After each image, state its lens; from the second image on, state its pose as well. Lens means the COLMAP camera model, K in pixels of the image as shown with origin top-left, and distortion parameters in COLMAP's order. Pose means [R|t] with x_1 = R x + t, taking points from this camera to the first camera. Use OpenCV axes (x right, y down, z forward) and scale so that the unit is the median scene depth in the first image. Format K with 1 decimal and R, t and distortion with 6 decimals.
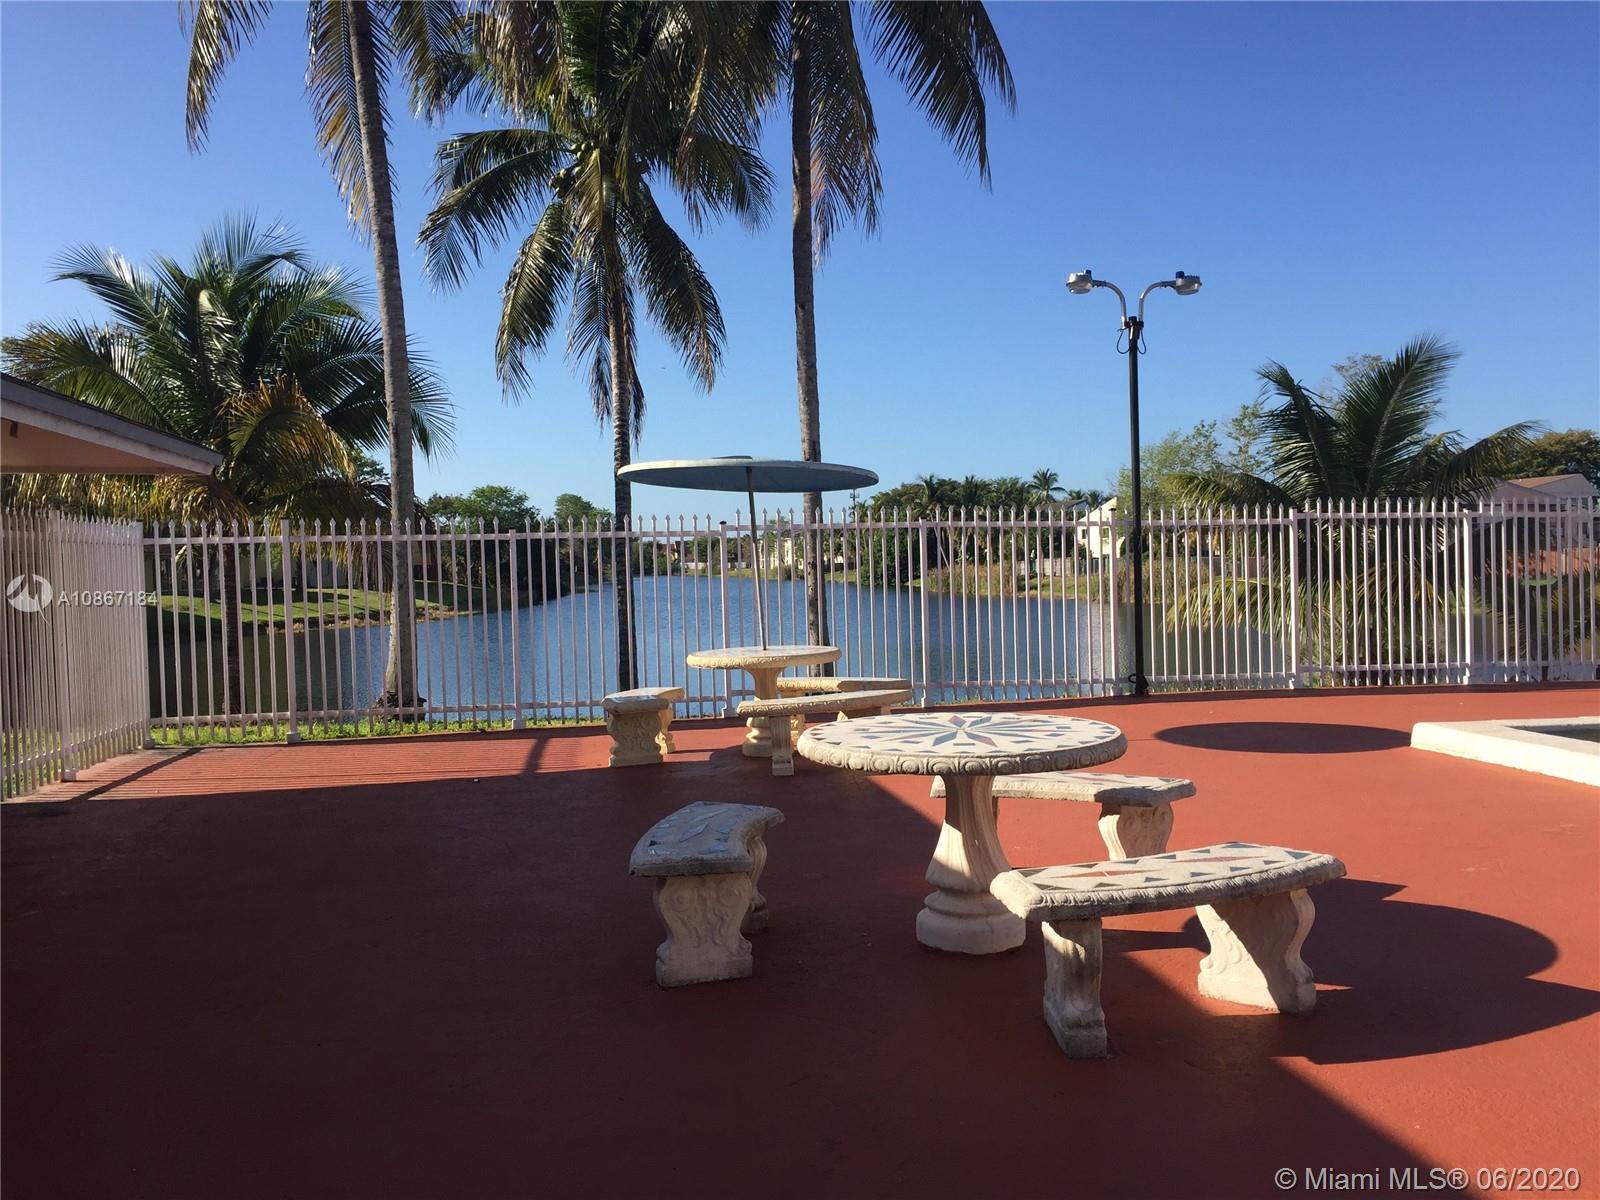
lens RADIAL K [[1388.0, 0, 800.0], [0, 1388.0, 600.0], [0, 0, 1]] dist [0.067614, -0.094247]
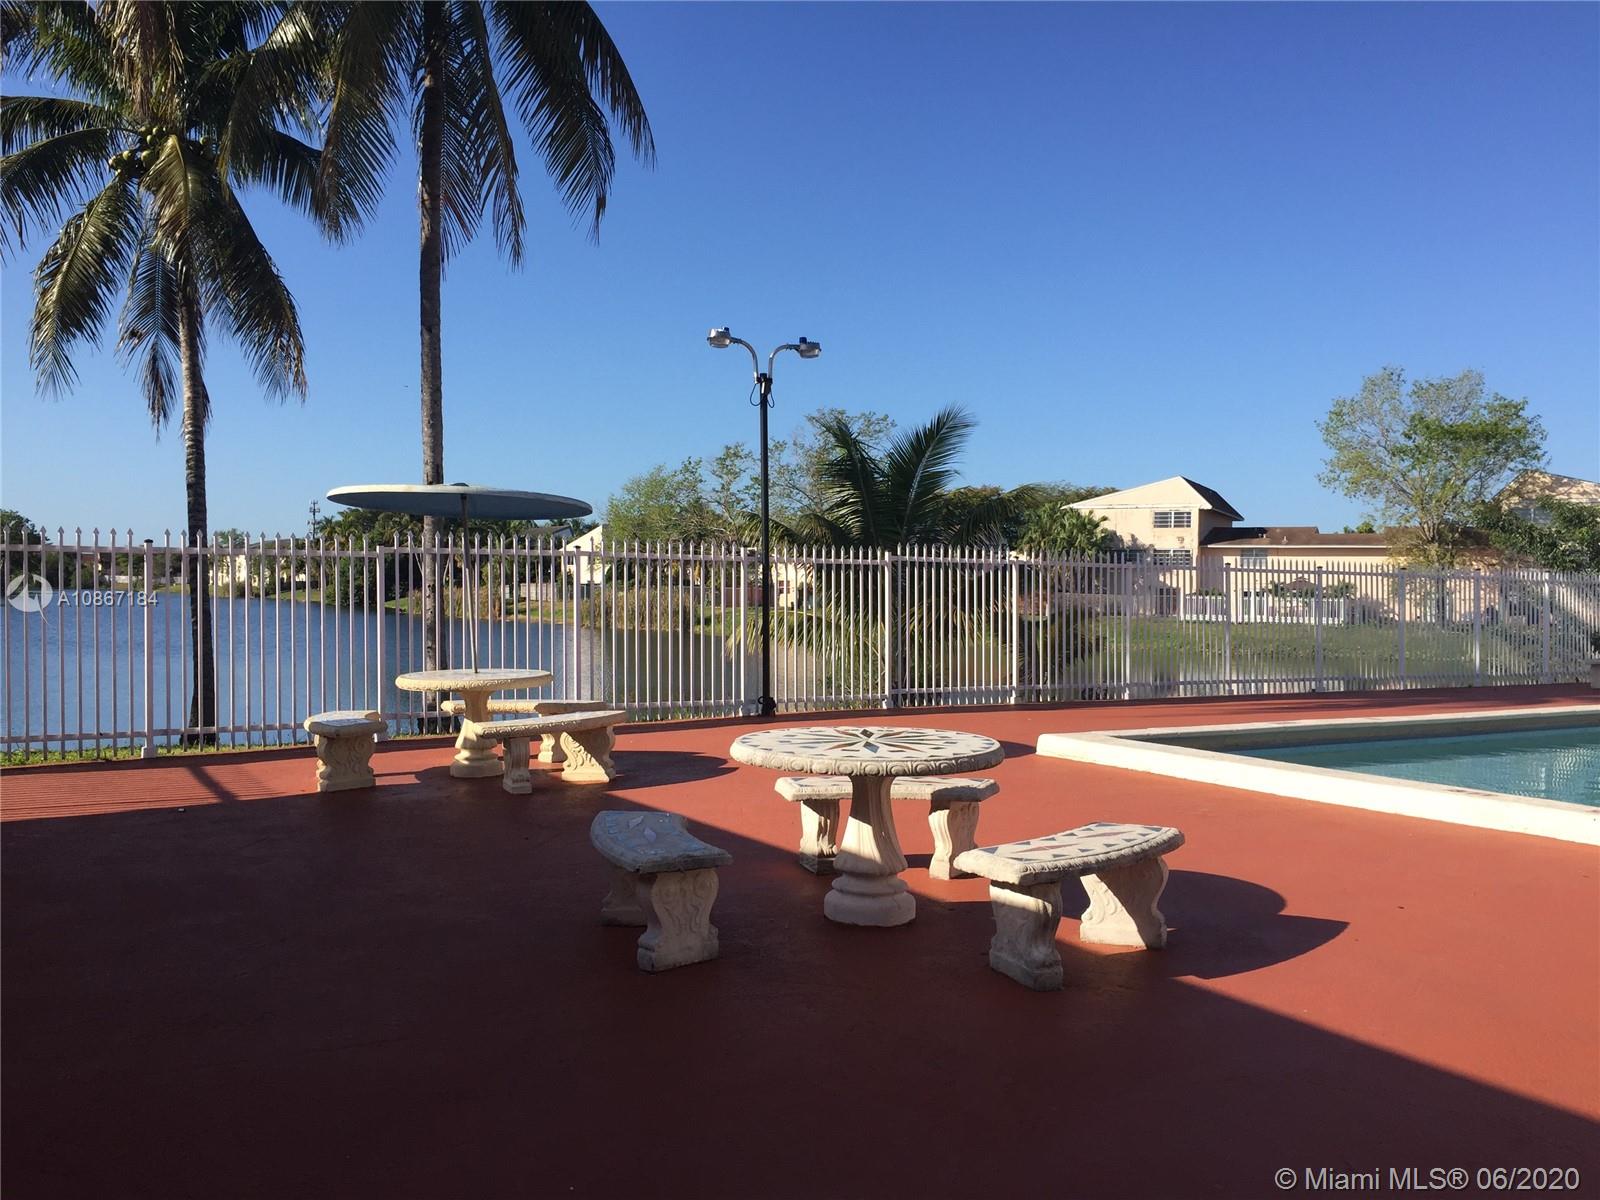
lens RADIAL K [[1388.0, 0, 800.0], [0, 1388.0, 600.0], [0, 0, 1]] dist [0.067614, -0.094247]
pose [[0.926938, 0.023940, 0.374449, -0.144090], [-0.017412, 0.999632, -0.020806, -0.000517], [-0.374809, 0.012766, 0.927014, -0.032494]]
